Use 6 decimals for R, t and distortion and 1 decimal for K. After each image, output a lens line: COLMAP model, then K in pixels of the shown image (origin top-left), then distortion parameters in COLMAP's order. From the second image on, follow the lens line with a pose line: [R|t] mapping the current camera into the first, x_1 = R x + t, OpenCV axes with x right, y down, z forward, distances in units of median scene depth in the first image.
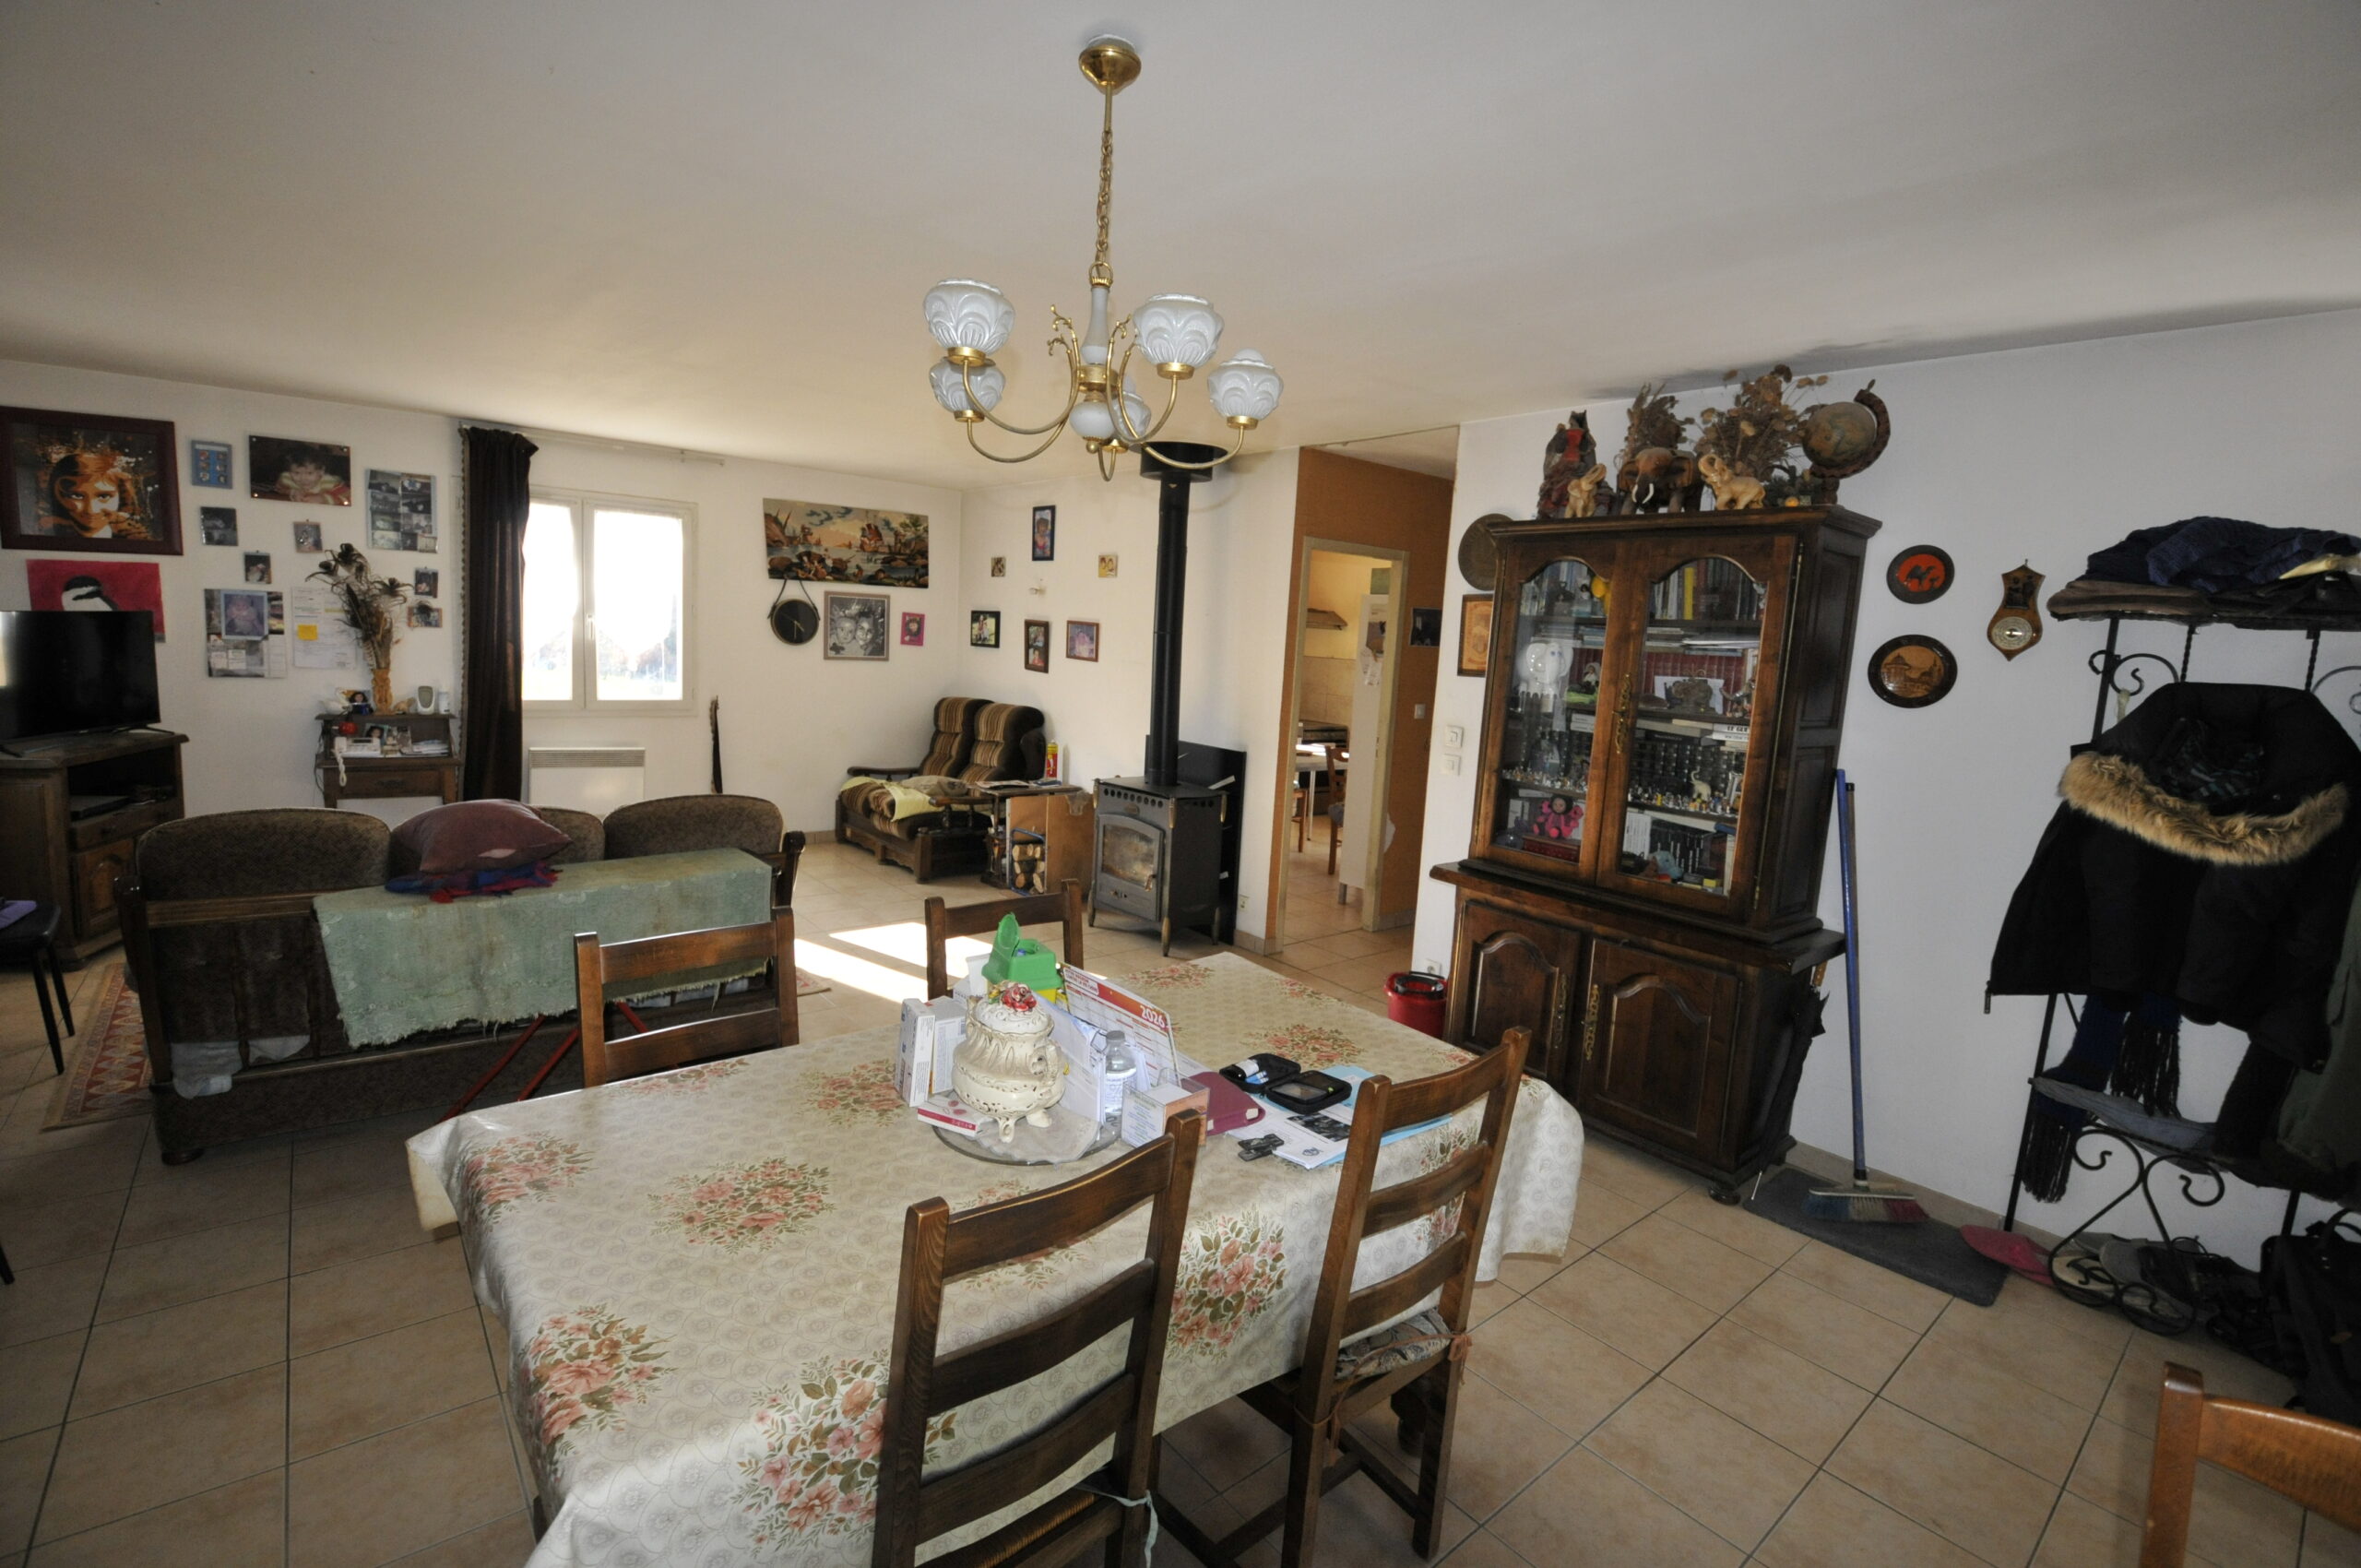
lens RADIAL K [[1041.2, 0, 1188.7], [0, 1041.2, 768.2], [0, 0, 1]] dist [-0.005107, -0.013958]
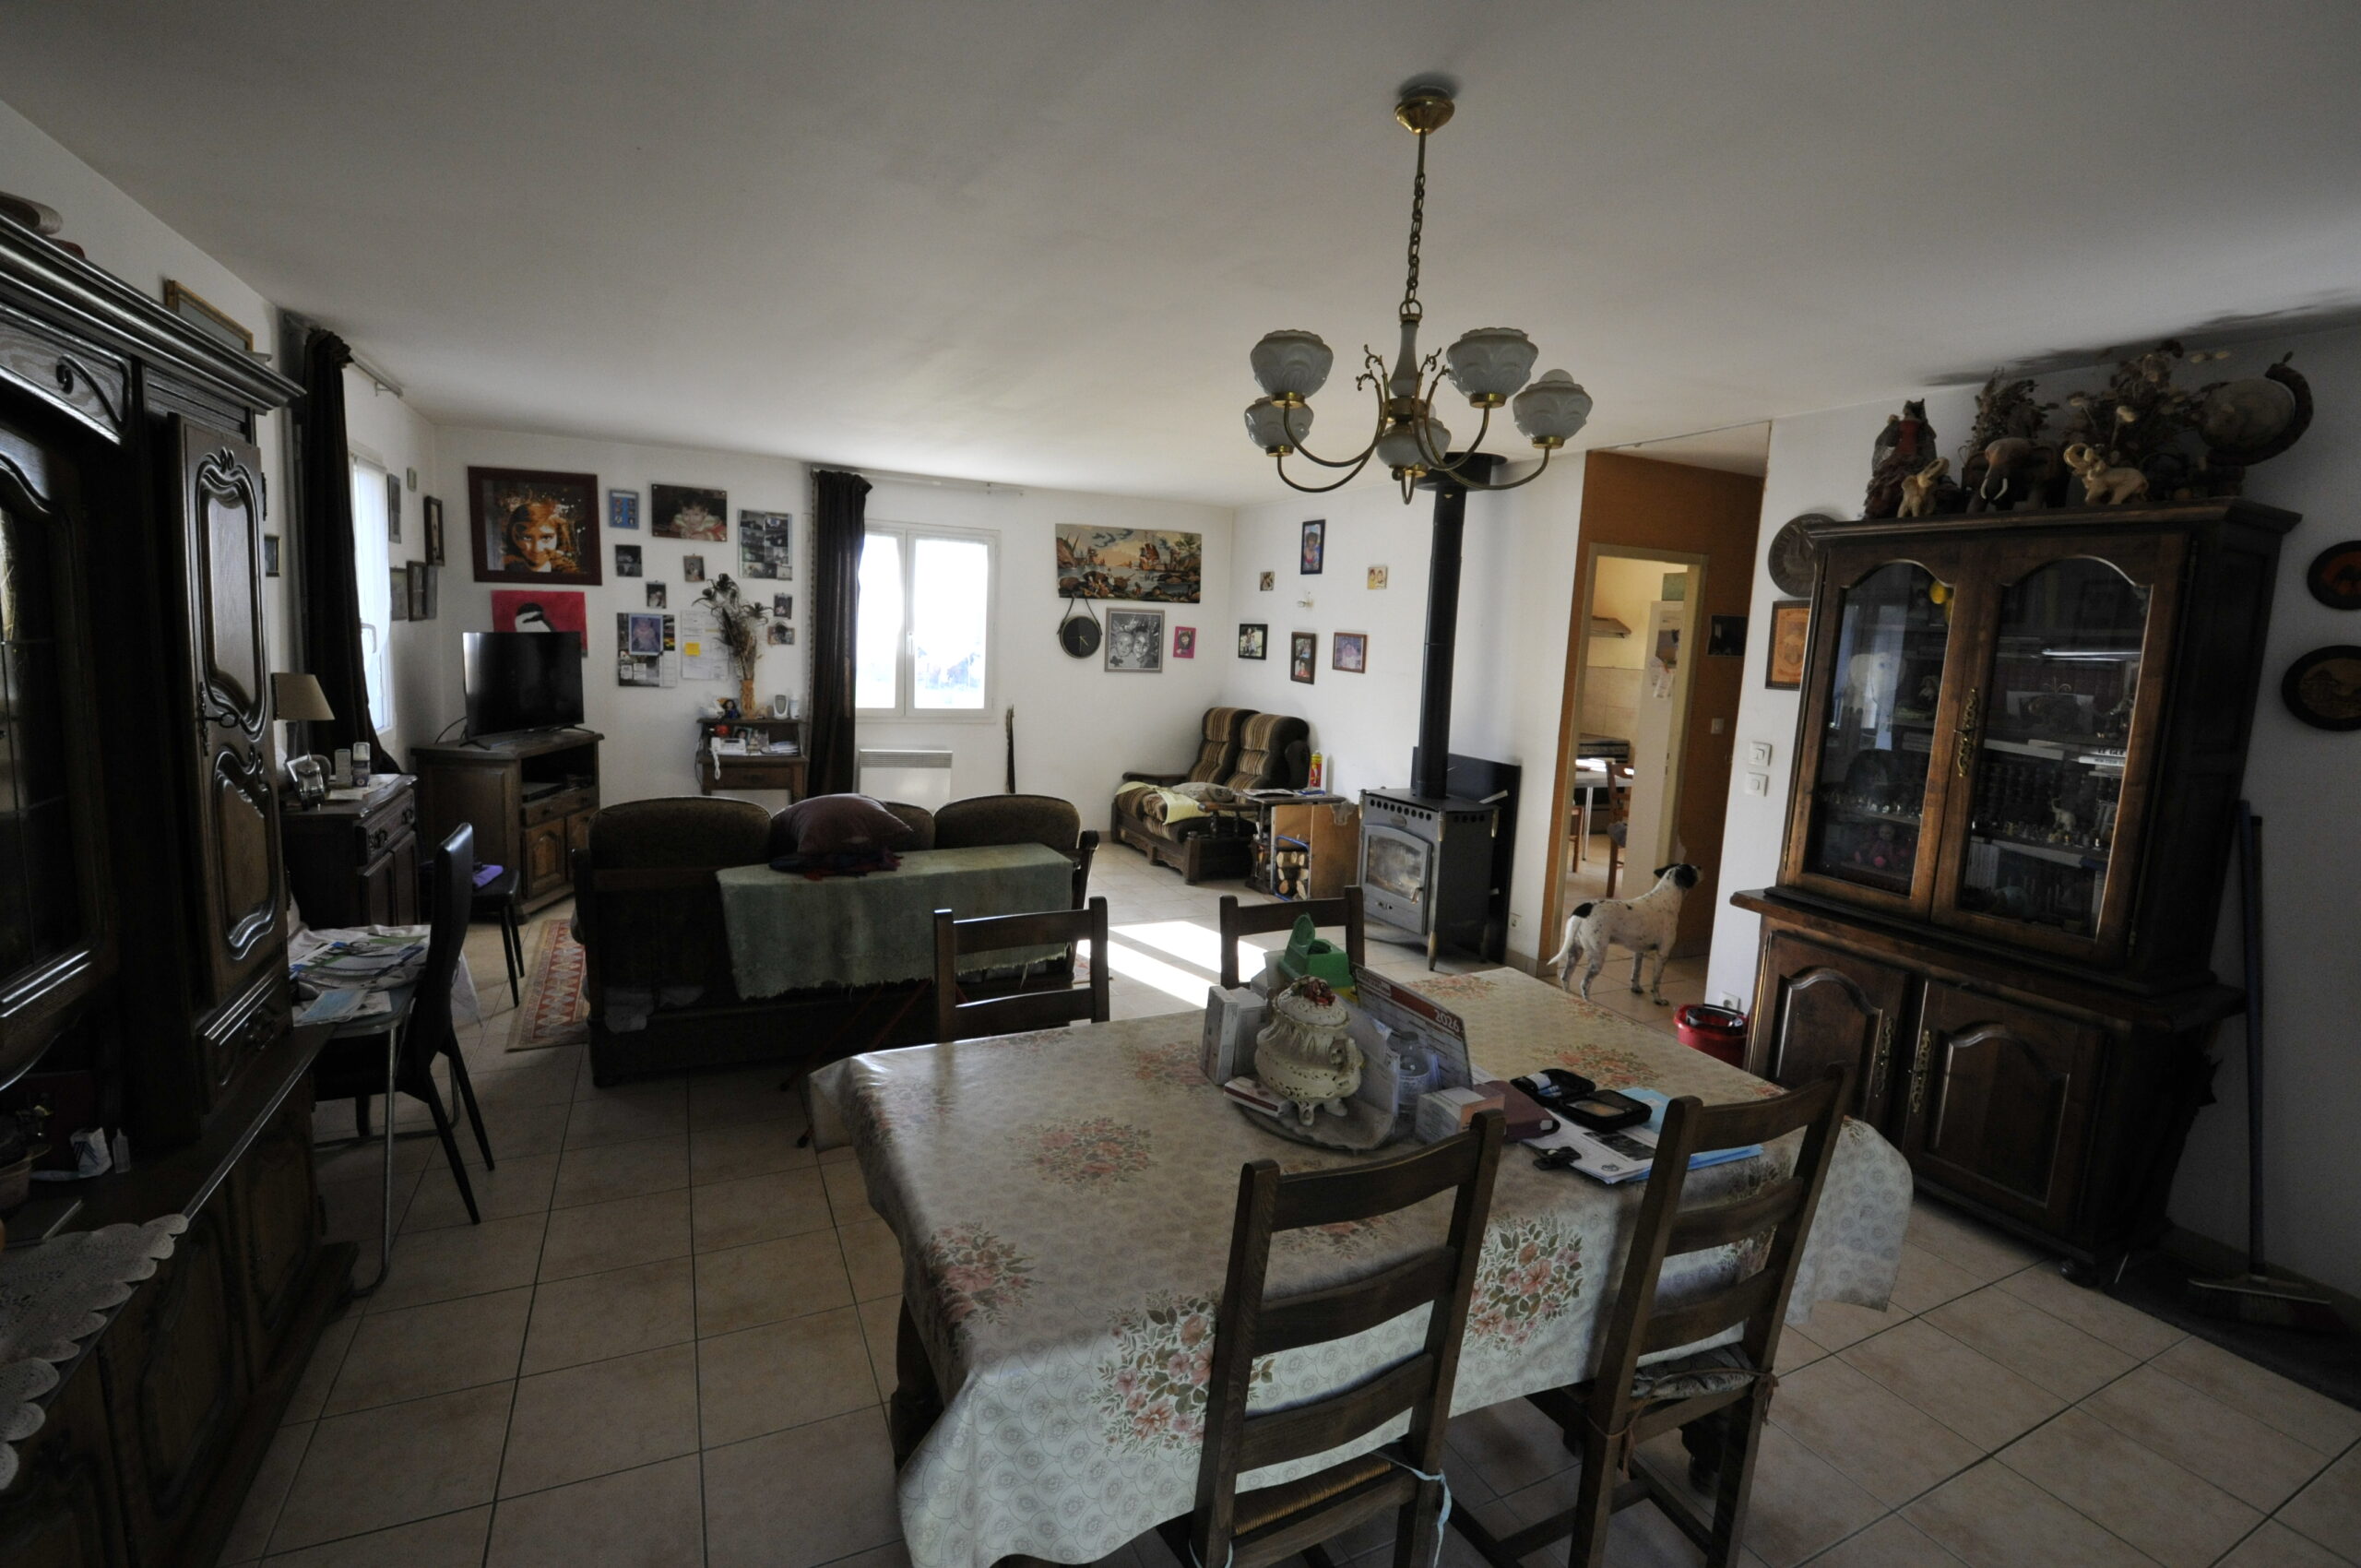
lens RADIAL K [[1041.2, 0, 1183.8], [0, 1041.2, 768.4], [0, 0, 1]] dist [-0.005107, -0.013958]
pose [[0.969483, 0.020732, -0.244279, -0.012080], [-0.023115, 0.999709, -0.006894, 0.000468], [0.244065, 0.012330, 0.969680, -0.020606]]
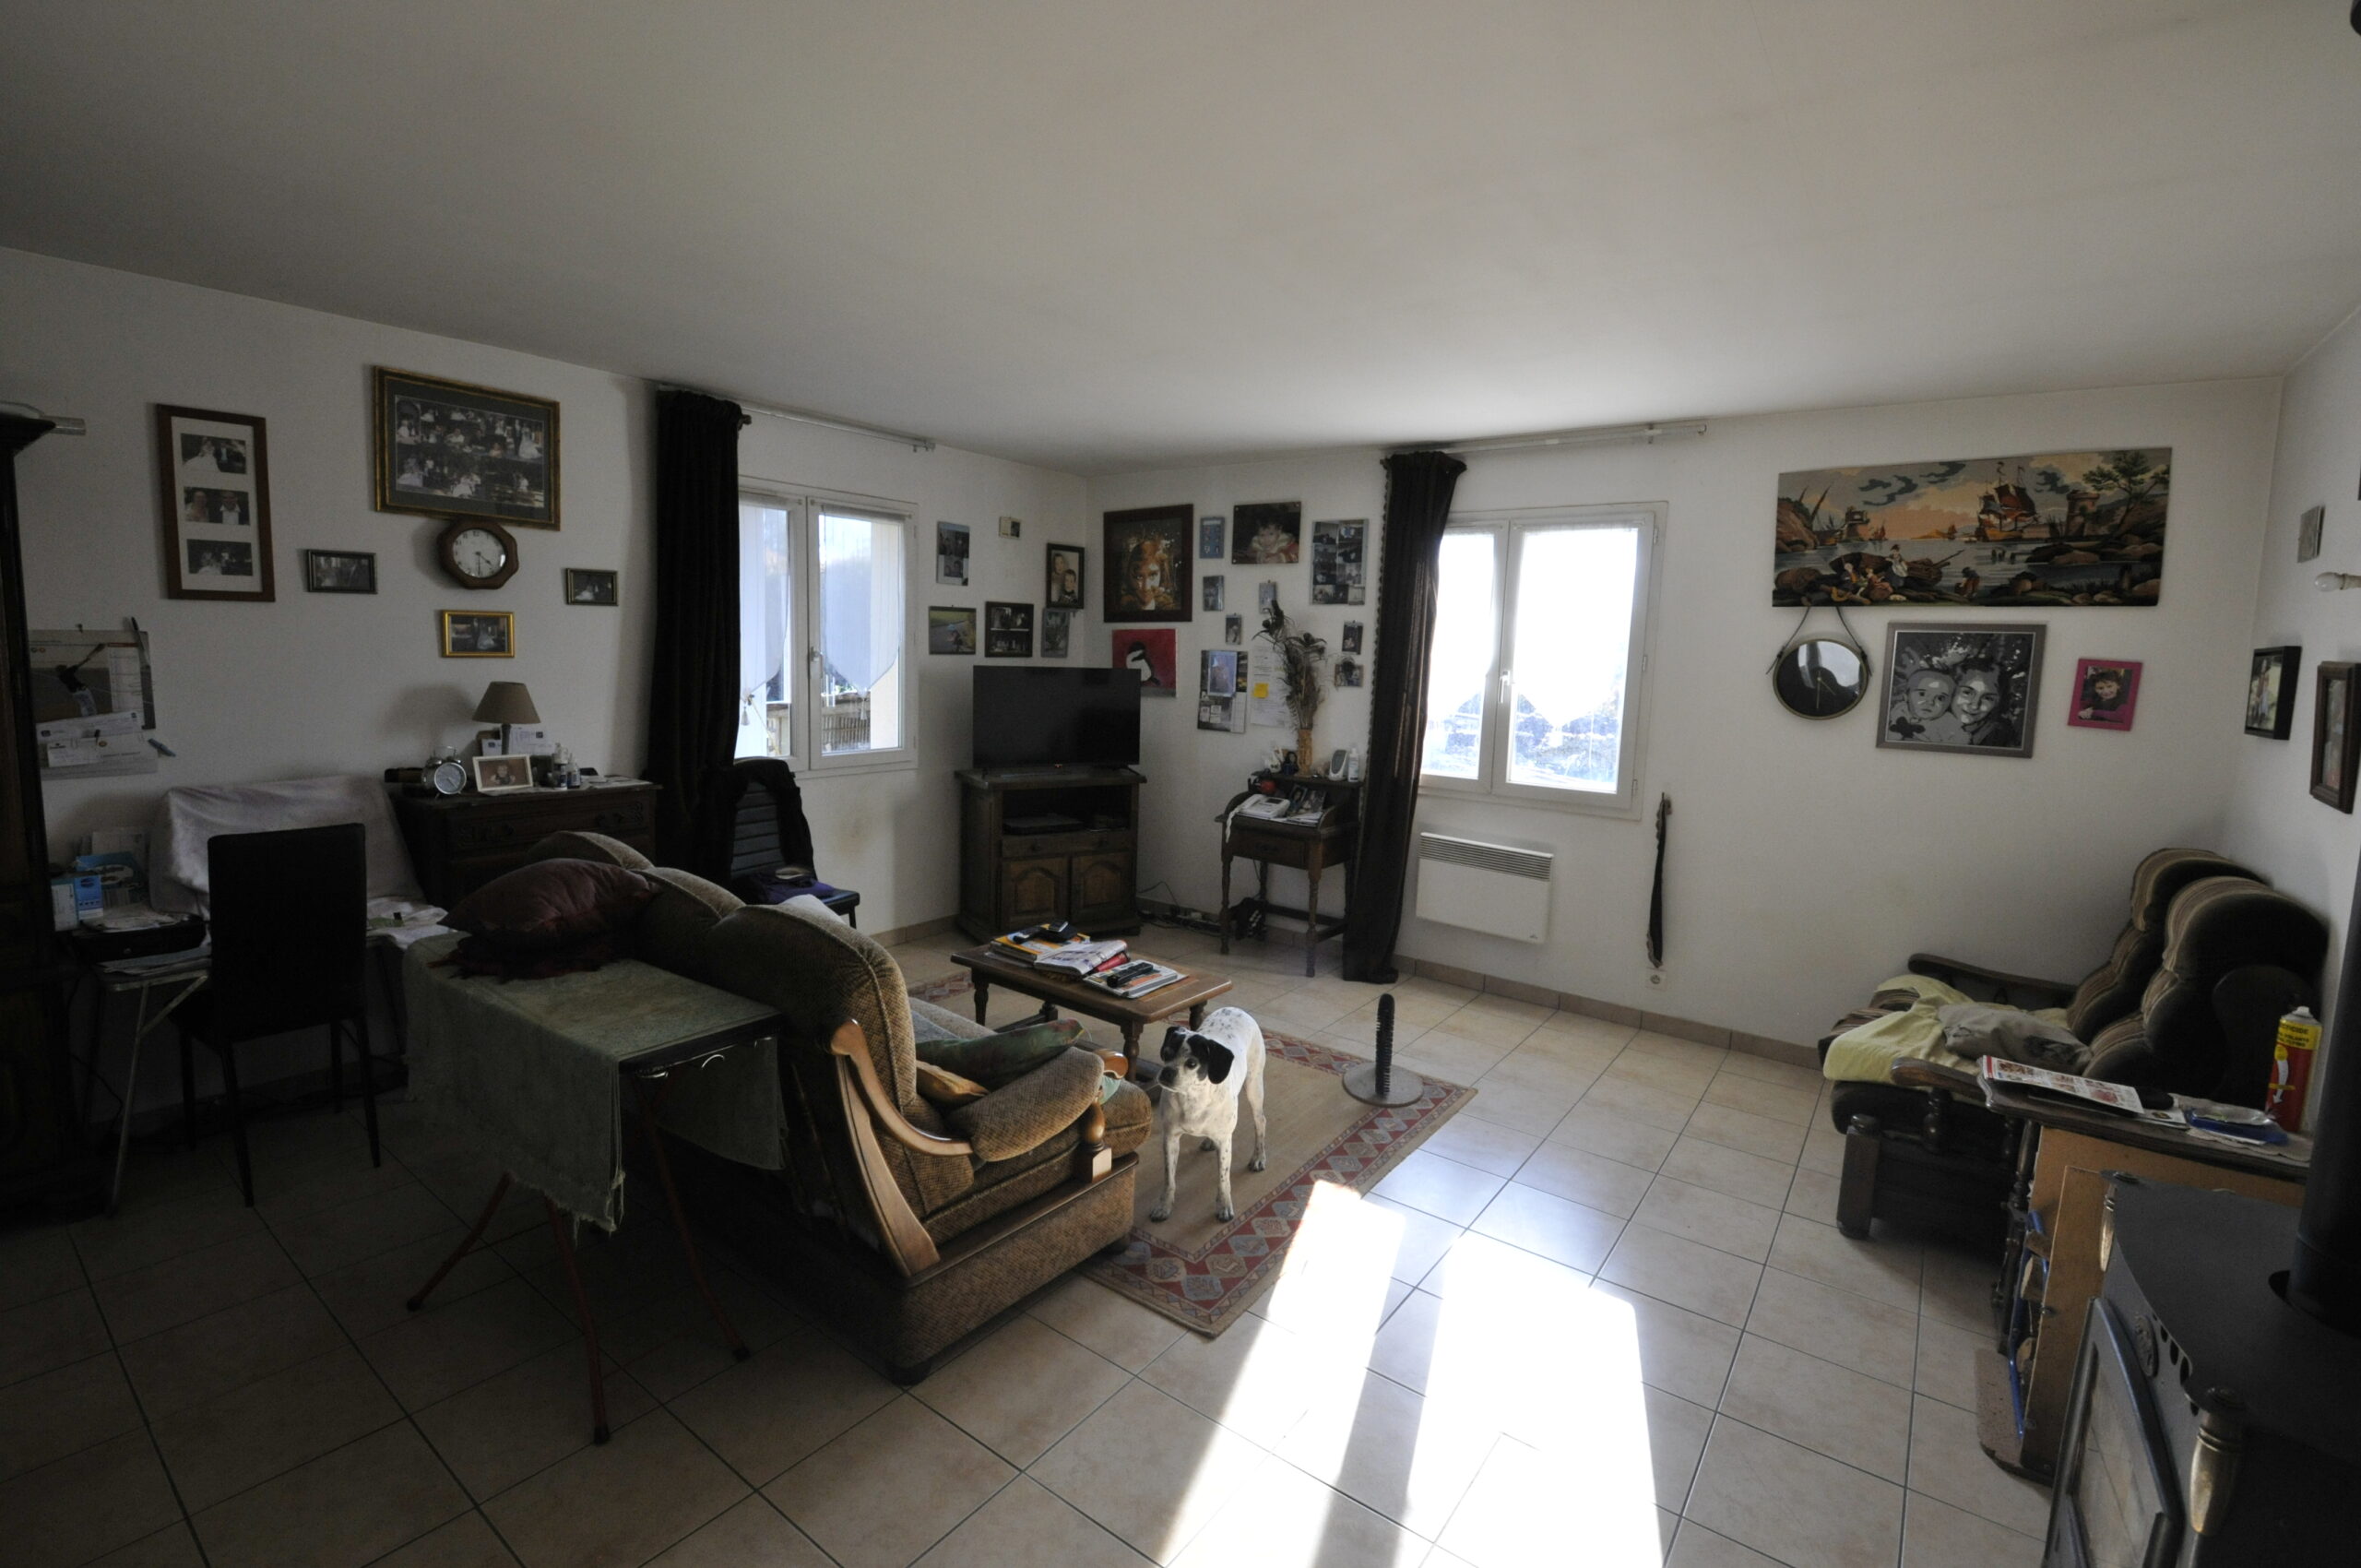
lens RADIAL K [[1041.2, 0, 1168.4], [0, 1041.2, 770.8], [0, 0, 1]] dist [-0.005107, -0.013958]
pose [[0.217787, 0.063188, -0.973949, 0.139030], [-0.147037, 0.988637, 0.031261, -0.075016], [0.964857, 0.136398, 0.224603, 0.716746]]
